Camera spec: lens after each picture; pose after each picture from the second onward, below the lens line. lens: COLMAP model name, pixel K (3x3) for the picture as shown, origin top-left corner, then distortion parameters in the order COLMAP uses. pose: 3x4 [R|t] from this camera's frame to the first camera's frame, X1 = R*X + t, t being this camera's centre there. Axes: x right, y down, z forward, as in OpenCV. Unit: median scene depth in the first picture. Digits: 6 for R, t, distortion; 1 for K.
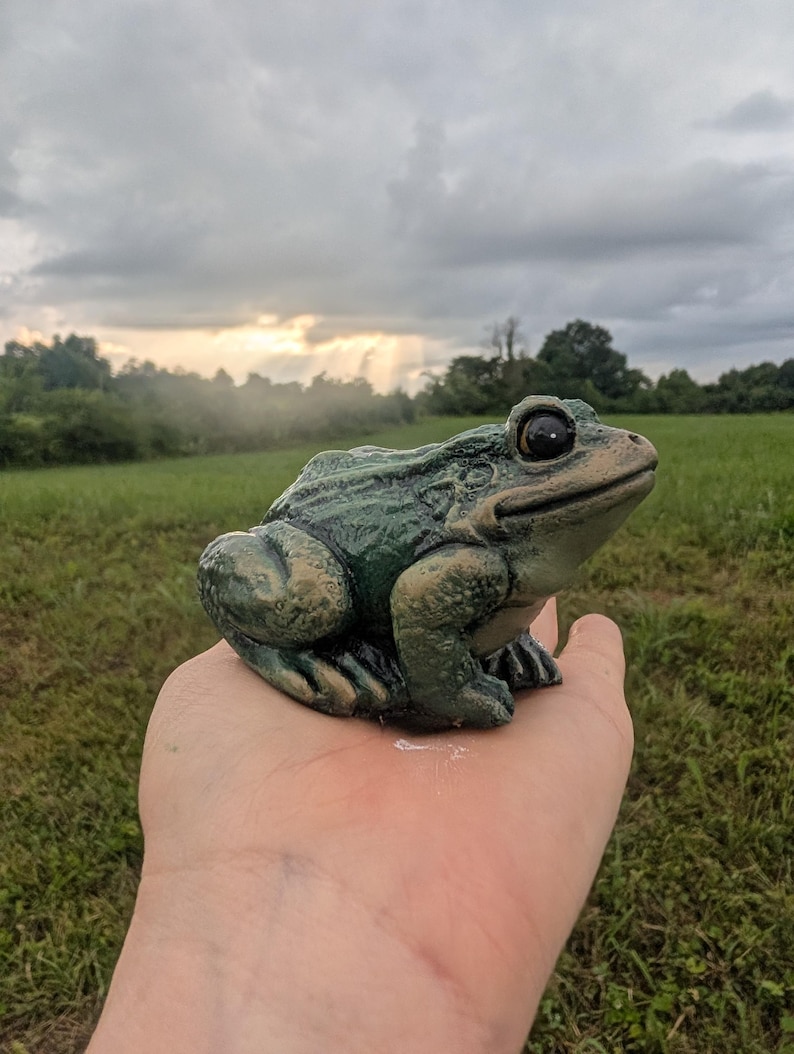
lens RADIAL K [[787.3, 0, 396.6], [0, 787.3, 519.7], [0, 0, 1]] dist [0.035451, 0.041614]
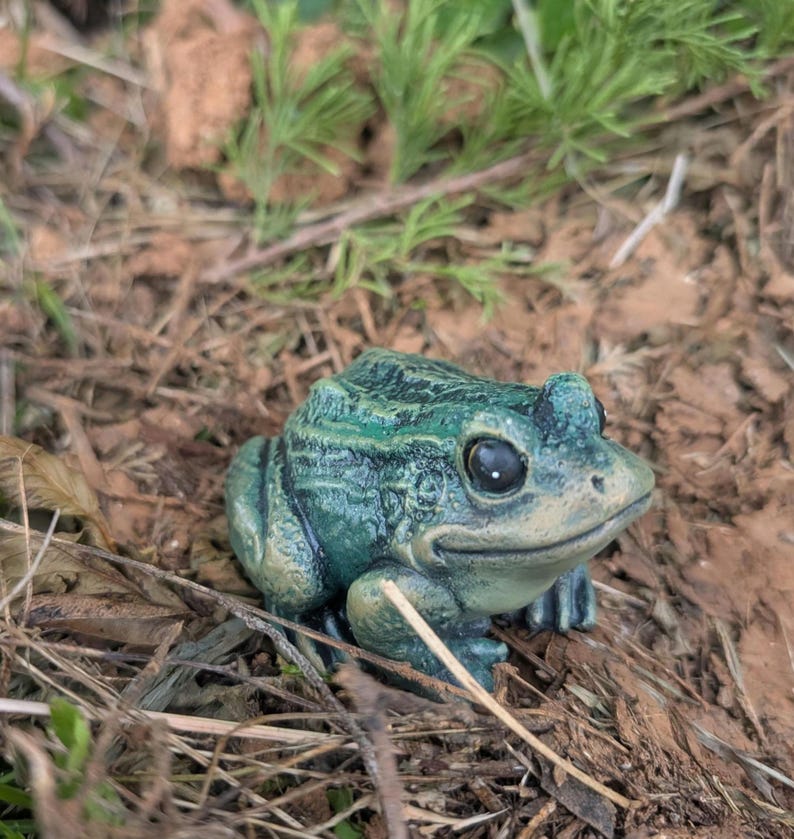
lens RADIAL K [[948.5, 0, 378.7], [0, 948.5, 422.3], [0, 0, 1]] dist [0.105643, 0.000000]
pose [[0.904363, 0.091095, -0.416928, 0.500823], [0.127000, 0.875245, 0.466709, -0.642381], [0.407429, -0.475025, 0.779970, 0.177564]]
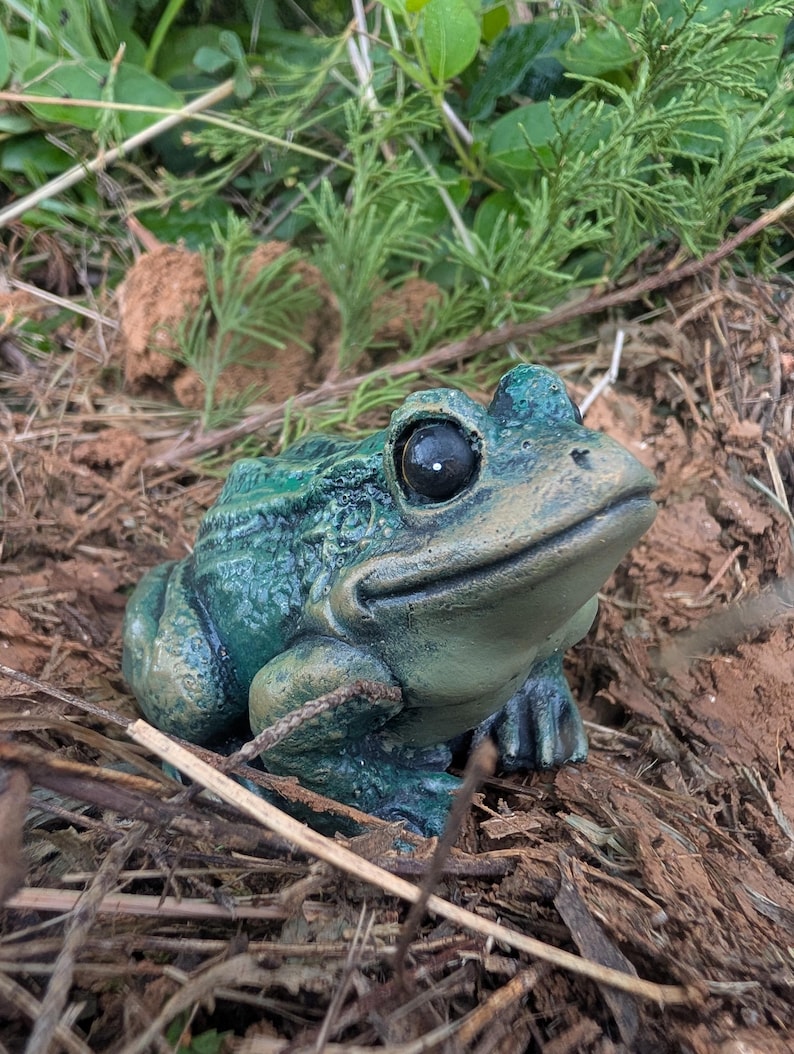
lens RADIAL K [[787.3, 0, 360.4], [0, 787.3, 529.6], [0, 0, 1]] dist [0.035451, 0.041614]
pose [[0.901118, -0.040452, -0.431682, 0.401877], [0.145579, 0.966066, 0.213363, -0.196599], [0.408403, -0.255109, 0.876428, 0.426436]]
